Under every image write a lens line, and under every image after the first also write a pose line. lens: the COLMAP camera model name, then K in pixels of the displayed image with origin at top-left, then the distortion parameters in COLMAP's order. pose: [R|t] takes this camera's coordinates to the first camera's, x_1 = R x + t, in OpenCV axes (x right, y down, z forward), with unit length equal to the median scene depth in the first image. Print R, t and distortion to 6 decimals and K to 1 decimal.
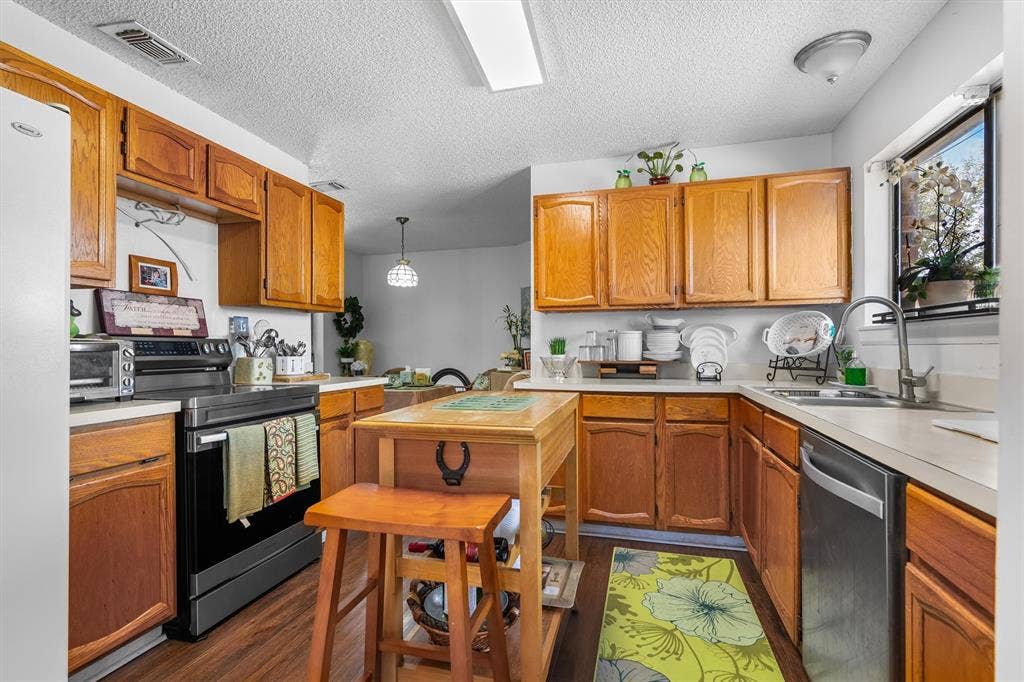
lens RADIAL K [[477.3, 0, 511.5], [0, 477.3, 344.5], [0, 0, 1]] dist [-0.000919, 0.000070]
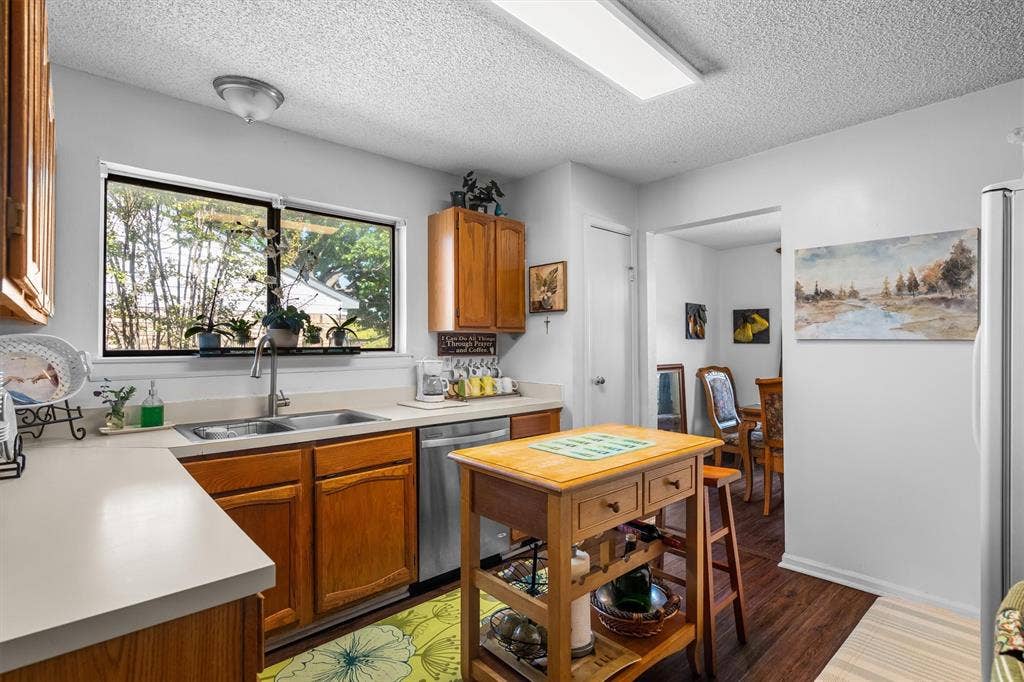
lens RADIAL K [[477.3, 0, 510.8], [0, 477.3, 343.5], [0, 0, 1]] dist [-0.000919, 0.000070]
pose [[-0.838653, 0.008140, 0.544605, -0.401878], [0.002571, 0.999936, -0.010987, -0.075976], [-0.544660, -0.007814, -0.838621, 1.738370]]
